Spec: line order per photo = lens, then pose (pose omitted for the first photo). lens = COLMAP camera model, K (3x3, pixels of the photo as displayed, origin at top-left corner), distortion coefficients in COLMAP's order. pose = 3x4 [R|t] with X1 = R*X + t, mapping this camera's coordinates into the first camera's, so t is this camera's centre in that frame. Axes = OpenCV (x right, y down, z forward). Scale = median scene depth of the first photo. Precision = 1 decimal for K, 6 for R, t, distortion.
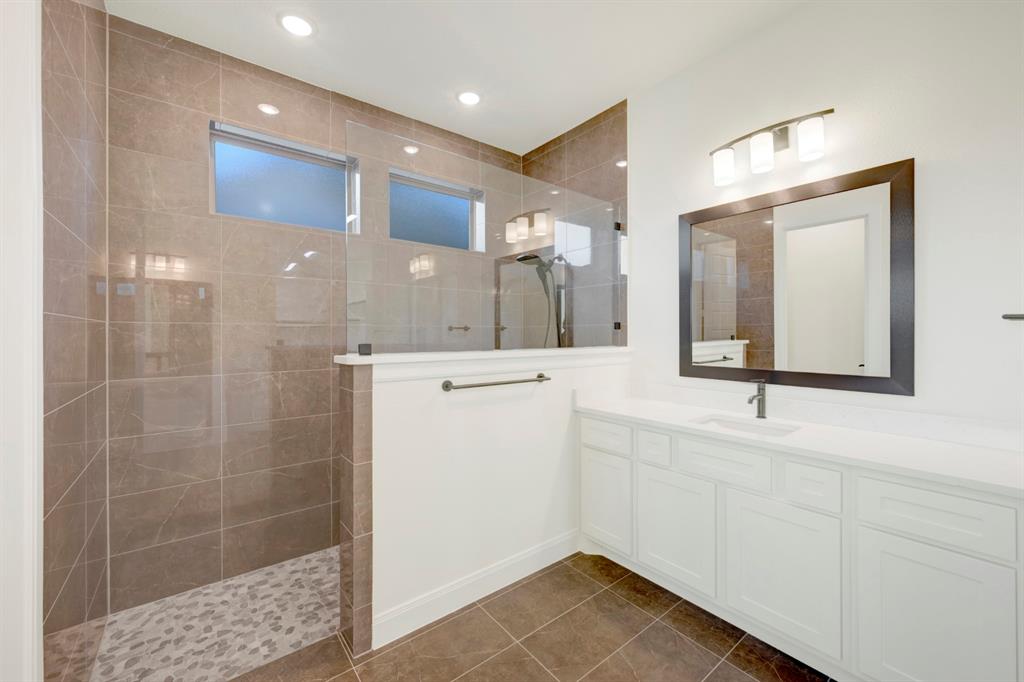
lens RADIAL K [[405.0, 0, 516.8], [0, 405.0, 334.4], [0, 0, 1]] dist [0.000812, -0.000279]
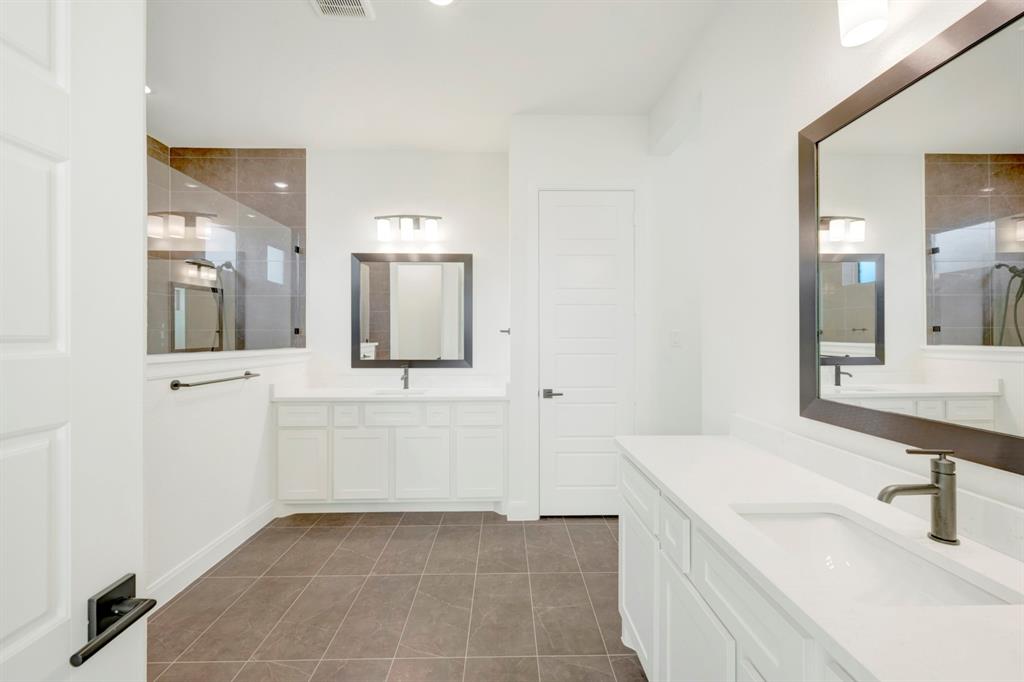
lens RADIAL K [[405.0, 0, 509.8], [0, 405.0, 337.9], [0, 0, 1]] dist [0.000812, -0.000279]
pose [[0.610388, 0.002290, 0.792099, -0.379903], [0.000146, 0.999995, -0.003004, 0.003571], [-0.792103, 0.001949, 0.610385, -0.292567]]
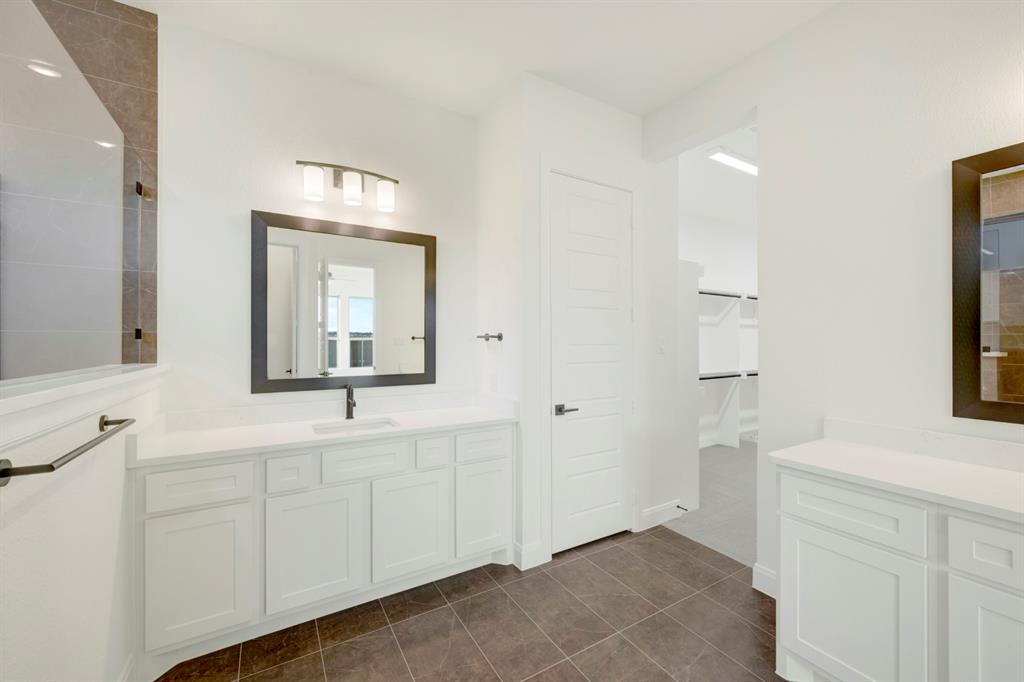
lens RADIAL K [[405.0, 0, 508.5], [0, 405.0, 344.0], [0, 0, 1]] dist [0.000812, -0.000279]
pose [[0.135751, 0.001534, 0.990742, -0.400846], [0.002726, 0.999994, -0.001922, -0.001532], [-0.990739, 0.002962, 0.135746, 0.337326]]
